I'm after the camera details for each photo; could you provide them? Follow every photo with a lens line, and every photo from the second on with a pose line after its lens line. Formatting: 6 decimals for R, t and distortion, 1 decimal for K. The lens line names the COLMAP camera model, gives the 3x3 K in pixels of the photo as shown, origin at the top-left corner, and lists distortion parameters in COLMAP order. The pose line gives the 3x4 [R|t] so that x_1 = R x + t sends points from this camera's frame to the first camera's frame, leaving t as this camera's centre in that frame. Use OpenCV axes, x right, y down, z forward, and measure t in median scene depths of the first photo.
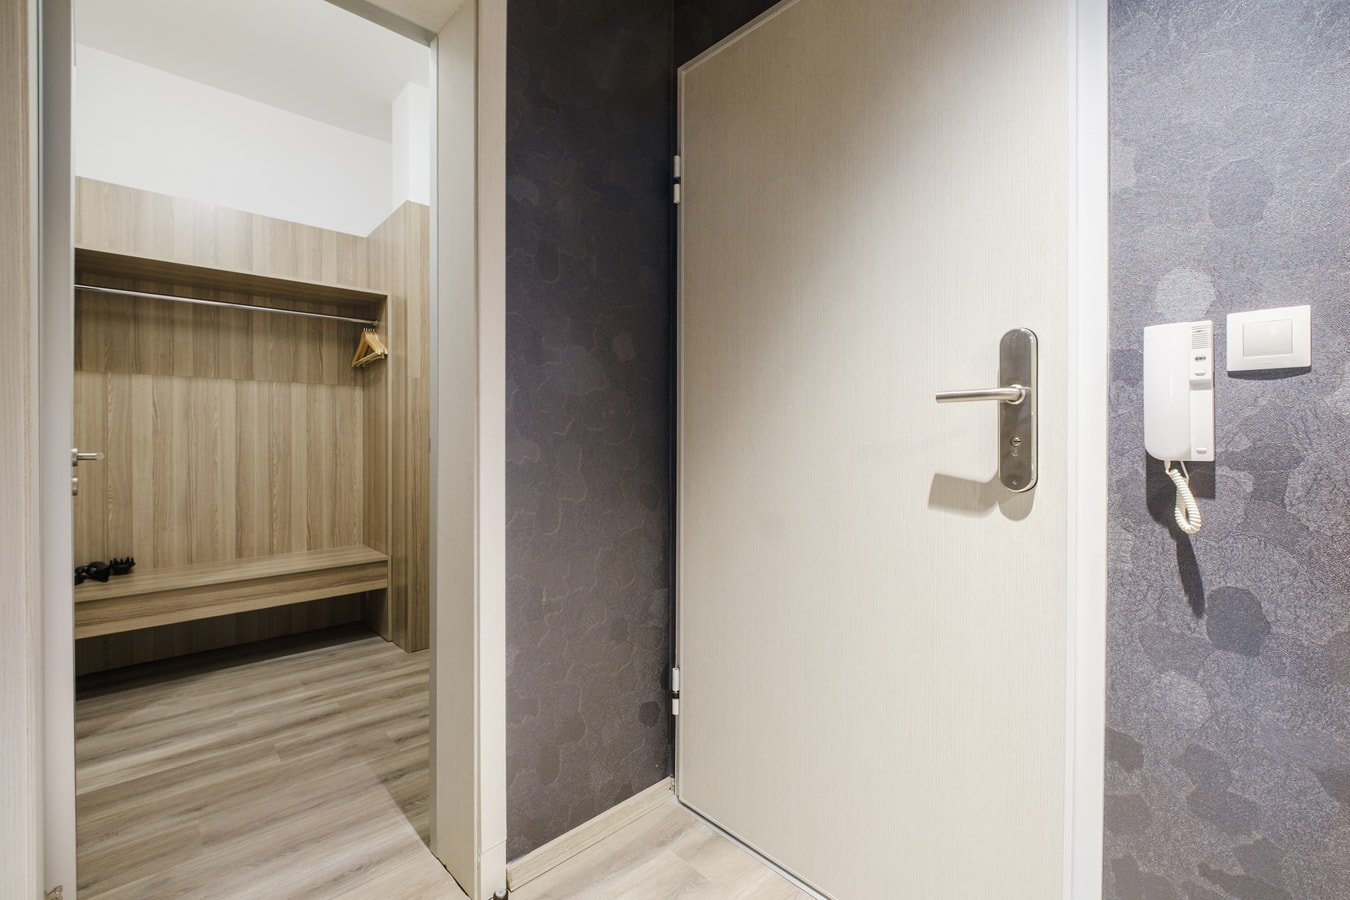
lens RADIAL K [[605.5, 0, 643.1], [0, 605.5, 441.3], [0, 0, 1]] dist [-0.005339, -0.001101]
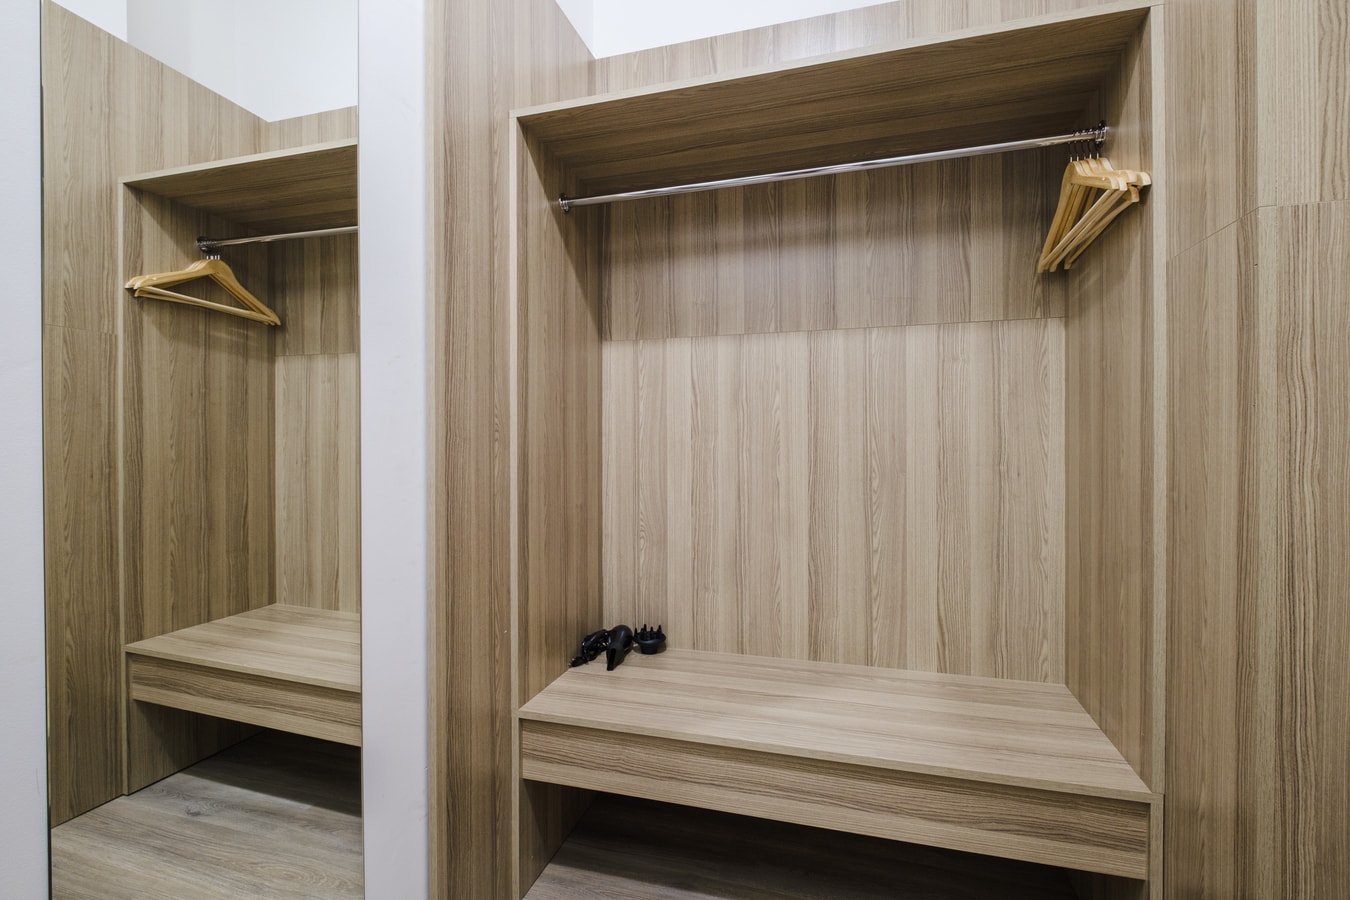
lens RADIAL K [[605.5, 0, 643.1], [0, 605.5, 441.3], [0, 0, 1]] dist [-0.005339, -0.001101]
pose [[0.514295, 0.001213, -0.857612, -0.282605], [0.000918, 0.999998, 0.001965, -0.004190], [0.857613, -0.001798, 0.514293, 0.590483]]
